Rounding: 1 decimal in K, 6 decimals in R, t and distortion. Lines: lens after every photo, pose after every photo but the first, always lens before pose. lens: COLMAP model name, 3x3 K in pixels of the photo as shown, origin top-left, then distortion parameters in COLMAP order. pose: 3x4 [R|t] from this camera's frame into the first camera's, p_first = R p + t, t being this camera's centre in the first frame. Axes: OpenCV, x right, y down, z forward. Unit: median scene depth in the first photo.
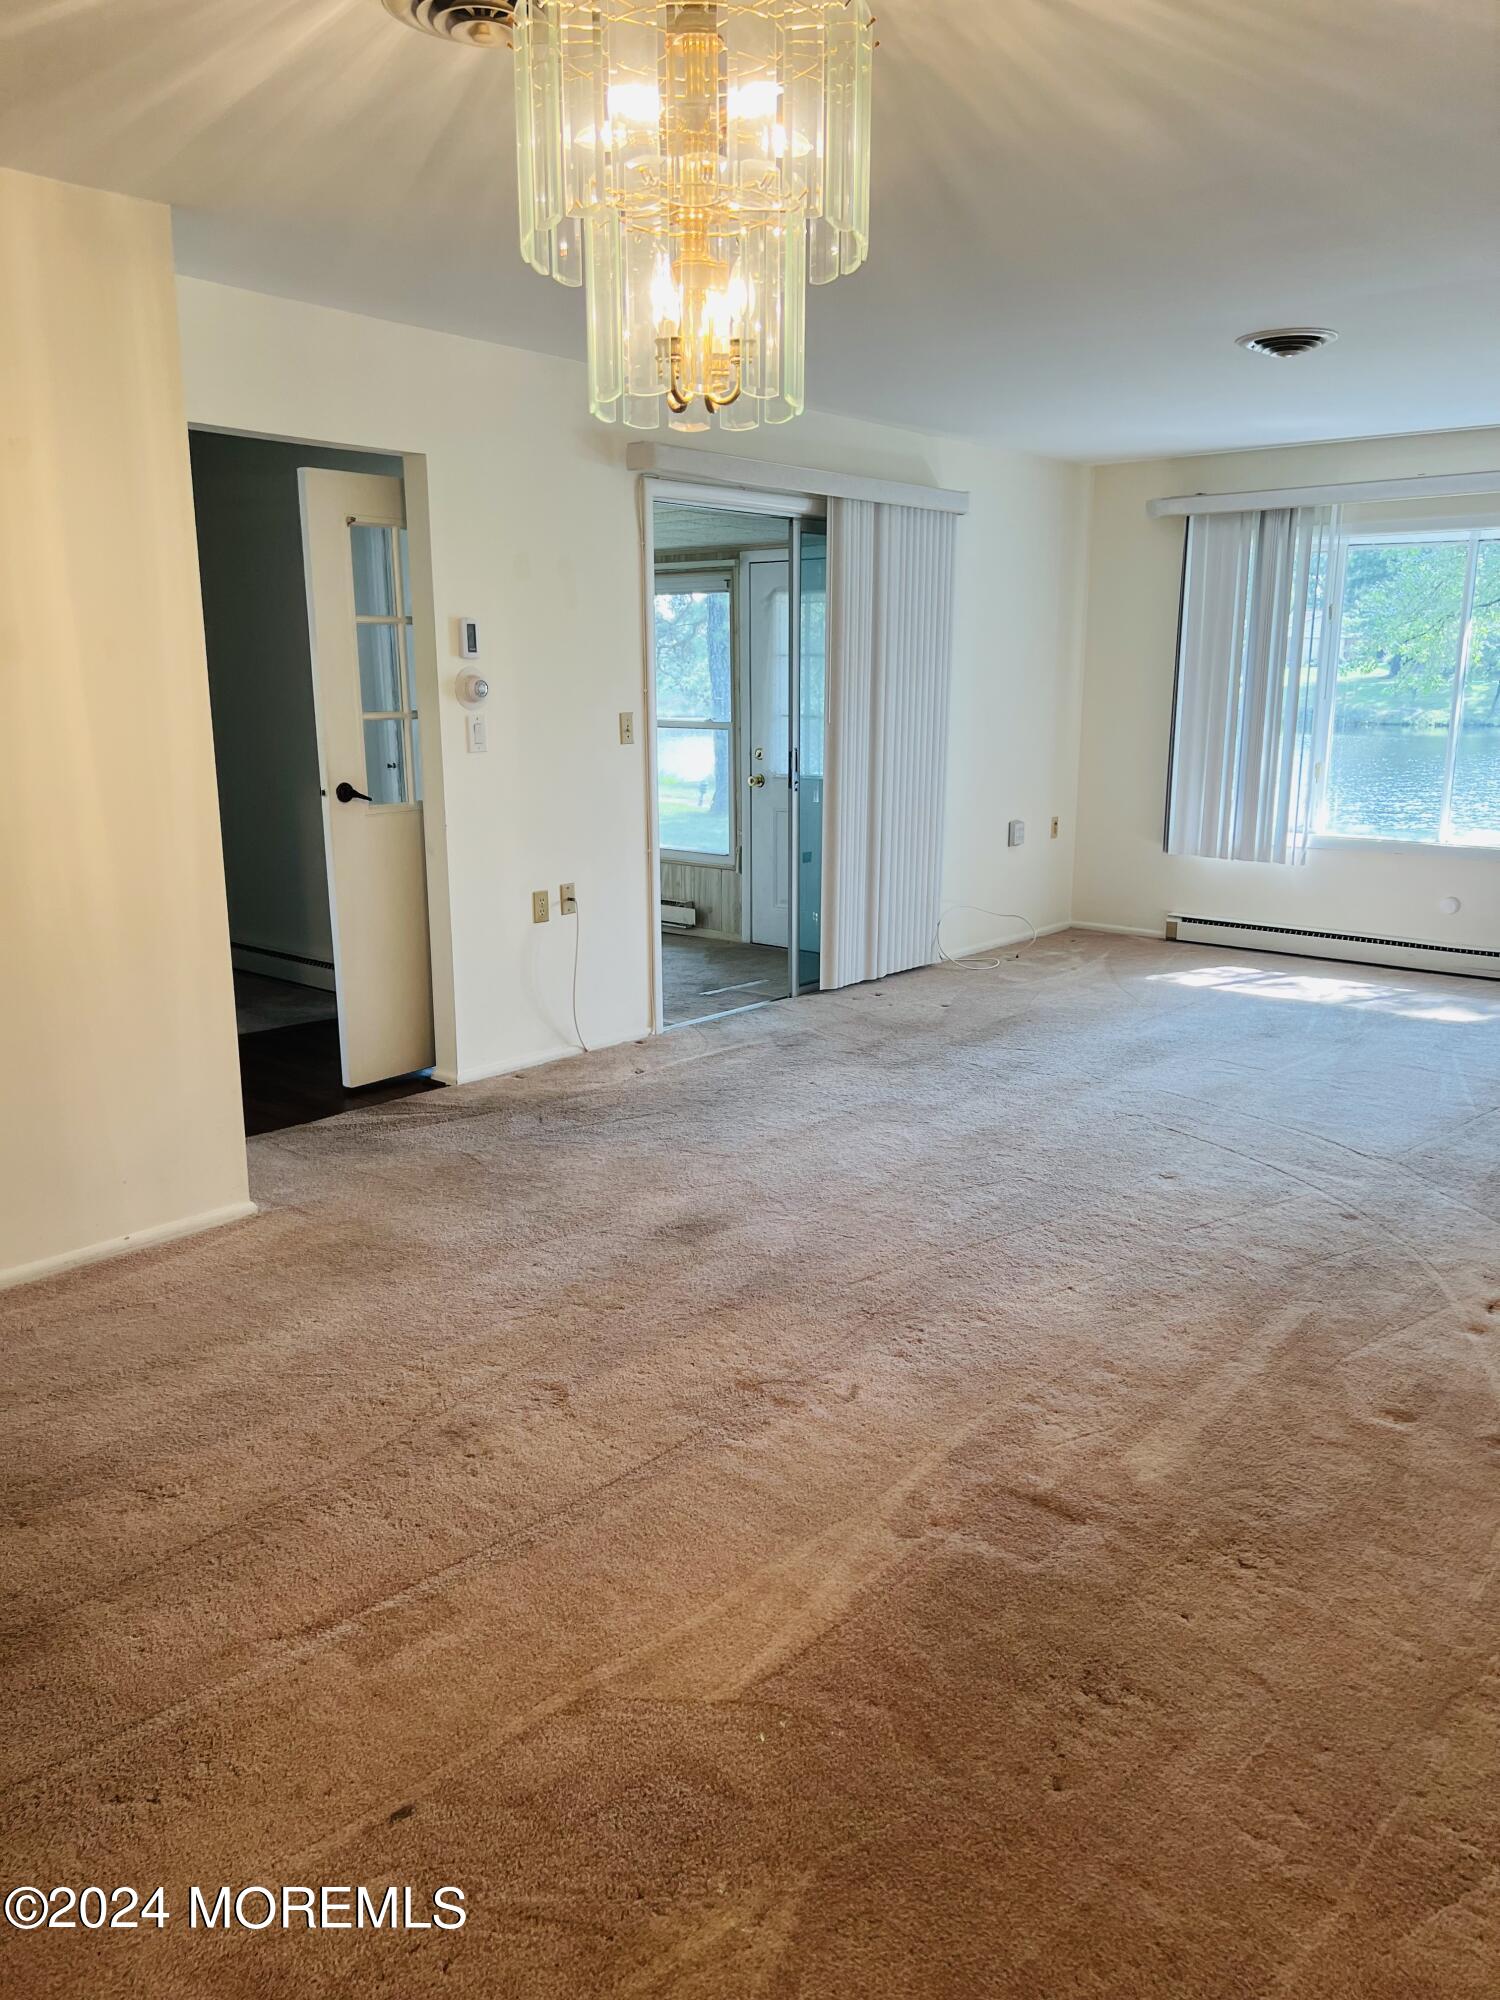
lens RADIAL K [[1498.0, 0, 758.4], [0, 1498.0, 1022.0], [0, 0, 1]] dist [0.060260, -0.064151]
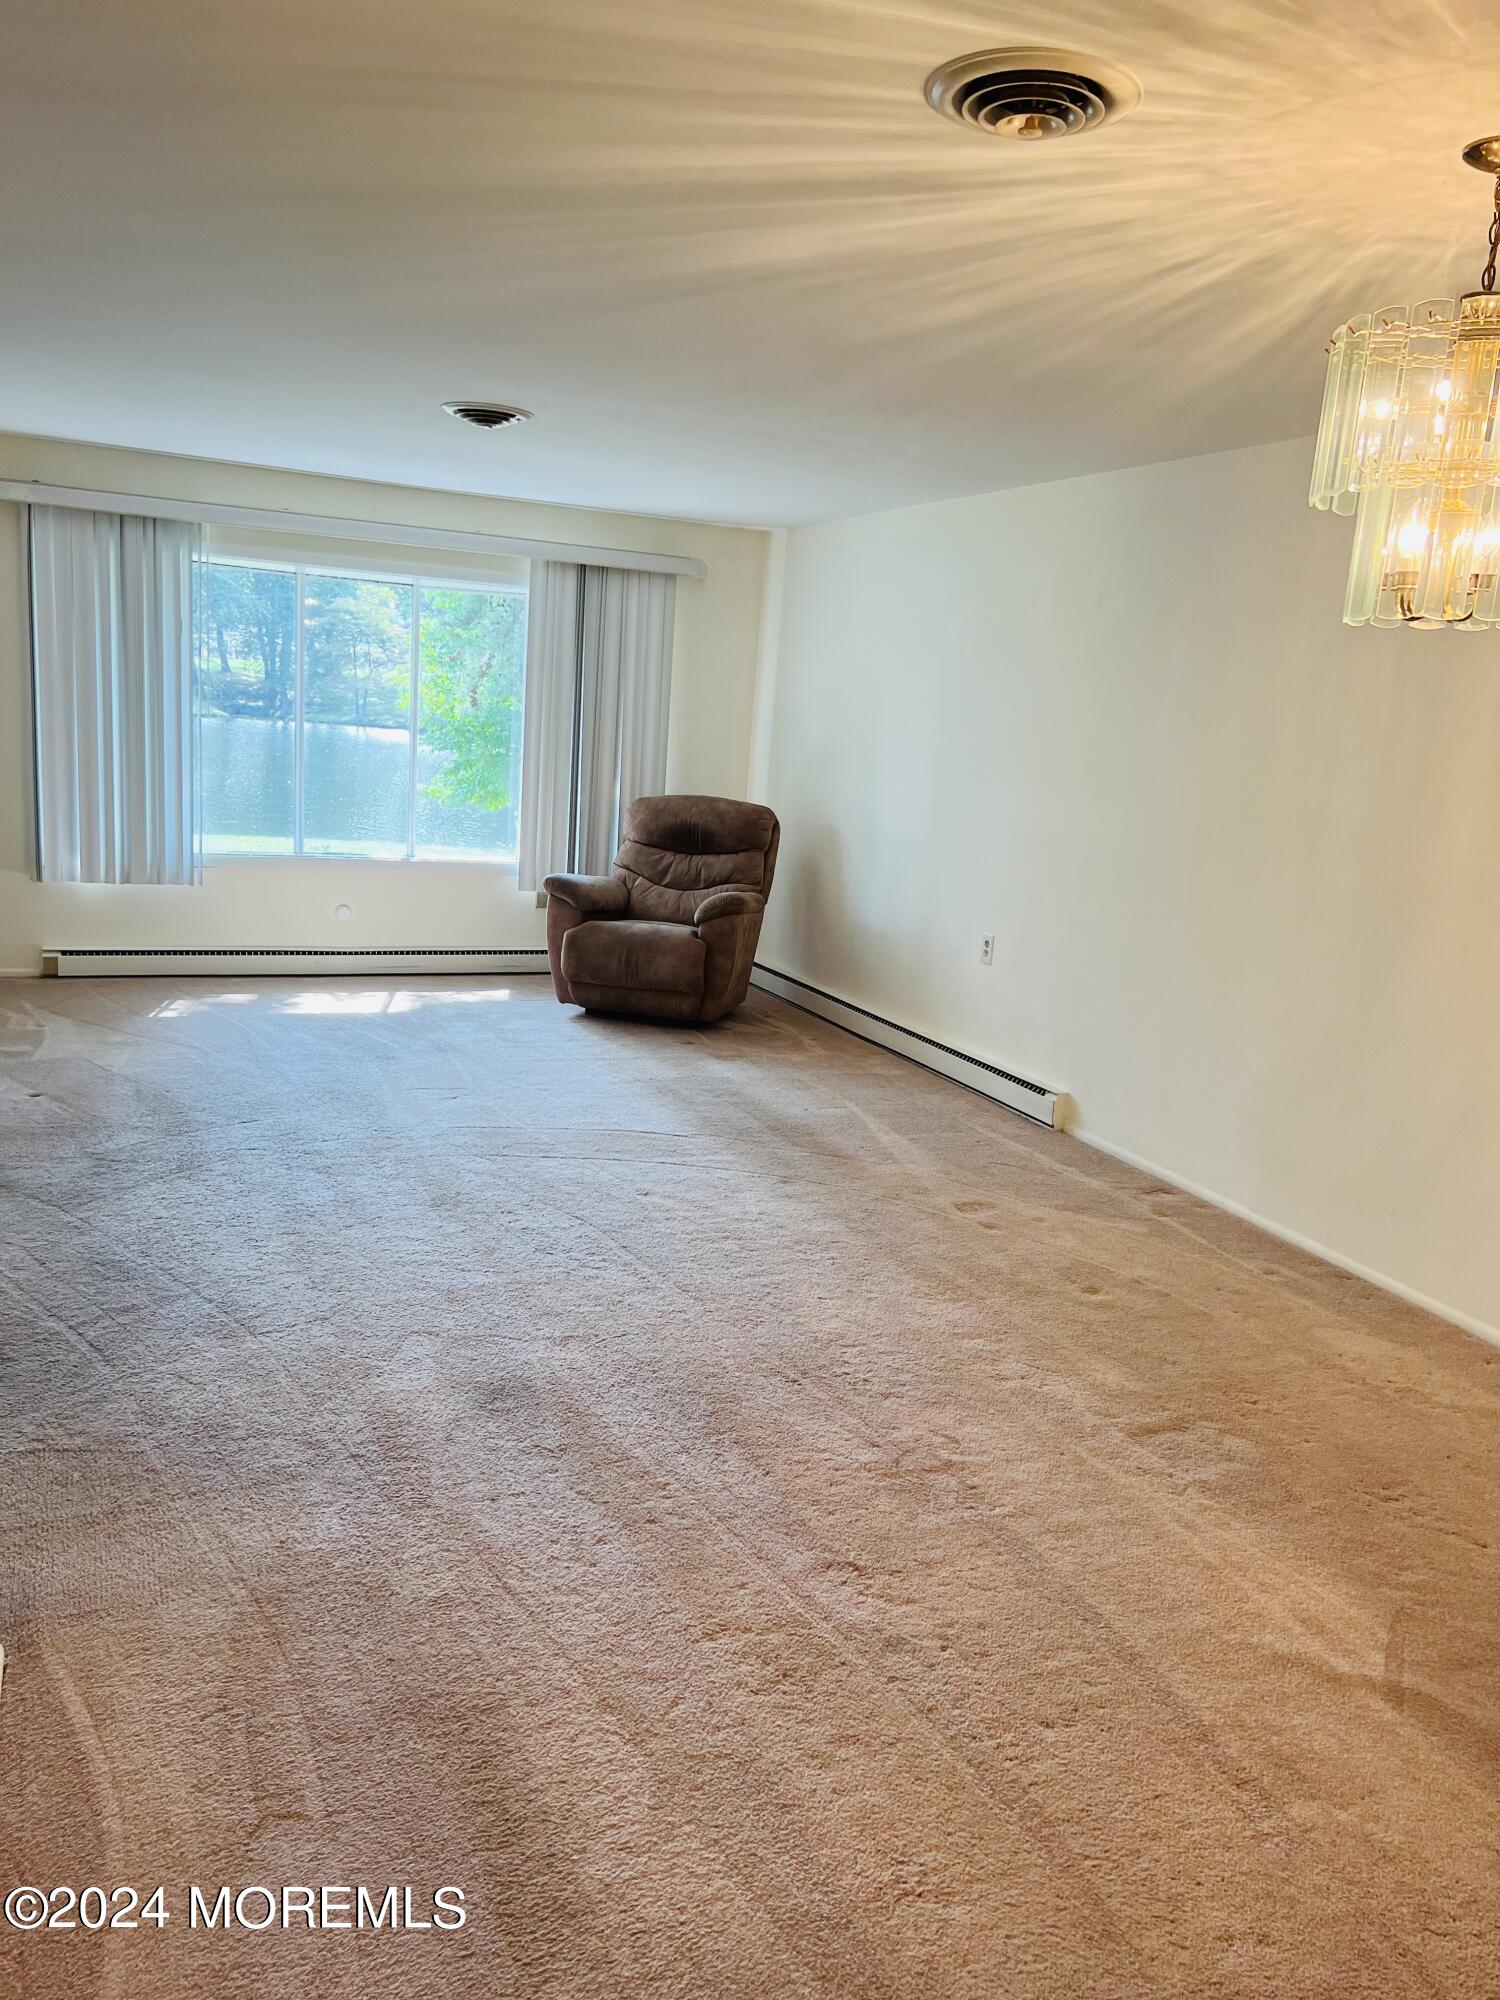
lens RADIAL K [[1498.2, 0, 756.2], [0, 1498.2, 1001.8], [0, 0, 1]] dist [0.060766, -0.065788]
pose [[0.434983, -0.148076, 0.888180, -0.920038], [0.138107, 0.985686, 0.096695, -0.186041], [-0.889784, 0.080603, 0.449207, 0.612940]]
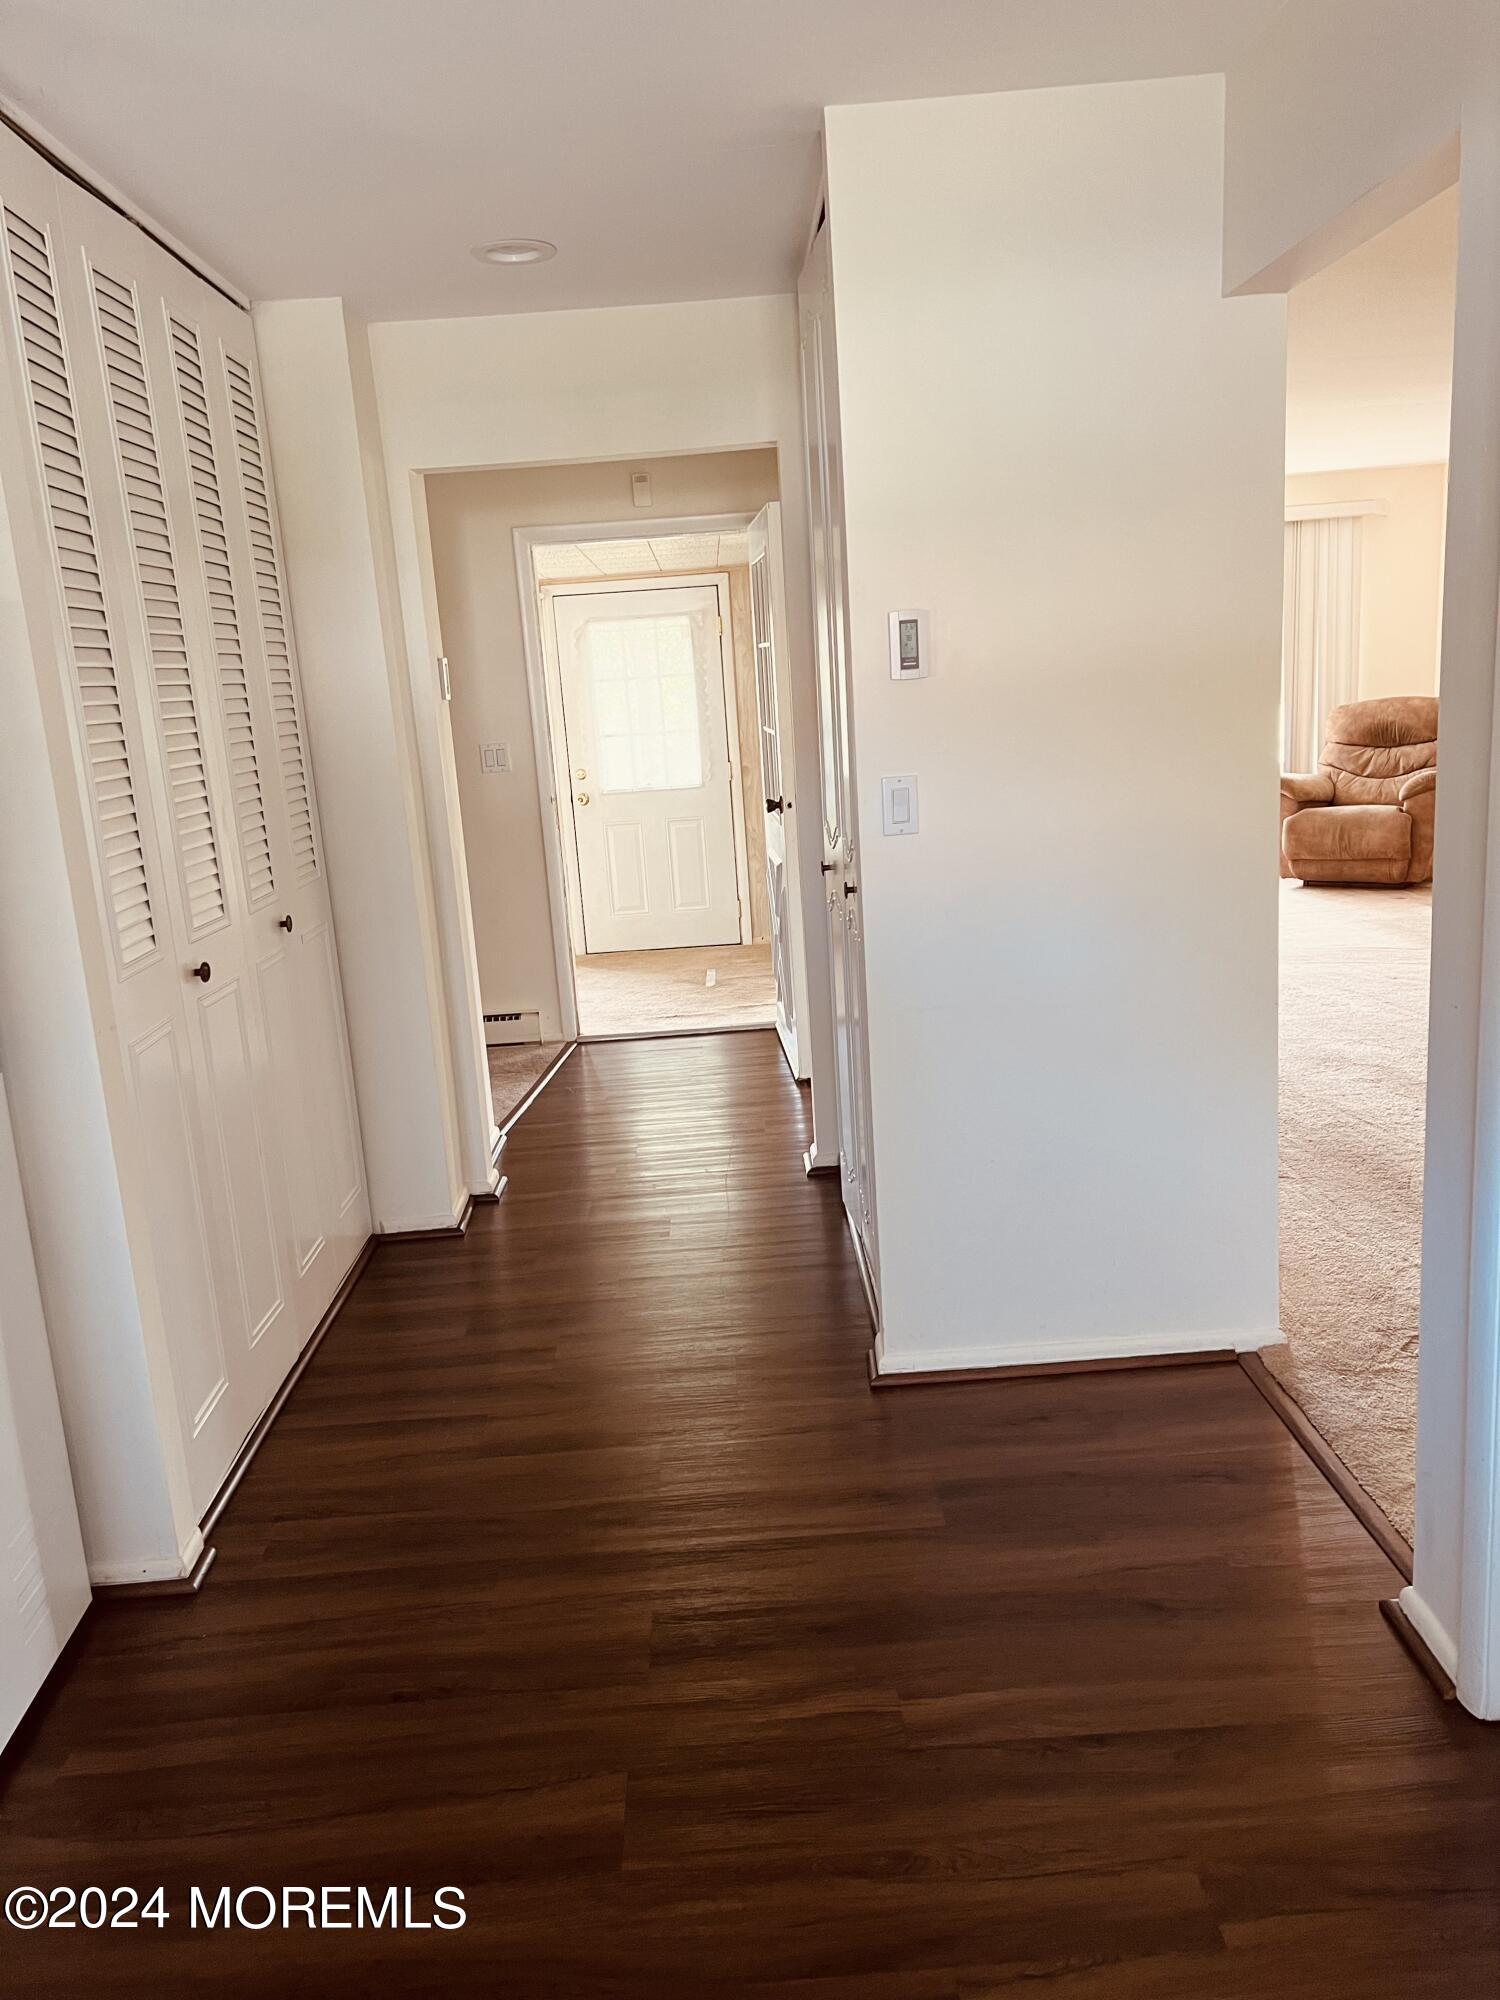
lens RADIAL K [[1498.2, 0, 756.2], [0, 1498.2, 1001.8], [0, 0, 1]] dist [0.060766, -0.065788]
pose [[0.740496, -0.191308, 0.644257, -1.678750], [0.218423, 0.975094, 0.038497, -0.099340], [-0.635576, 0.112214, 0.763839, 0.372015]]
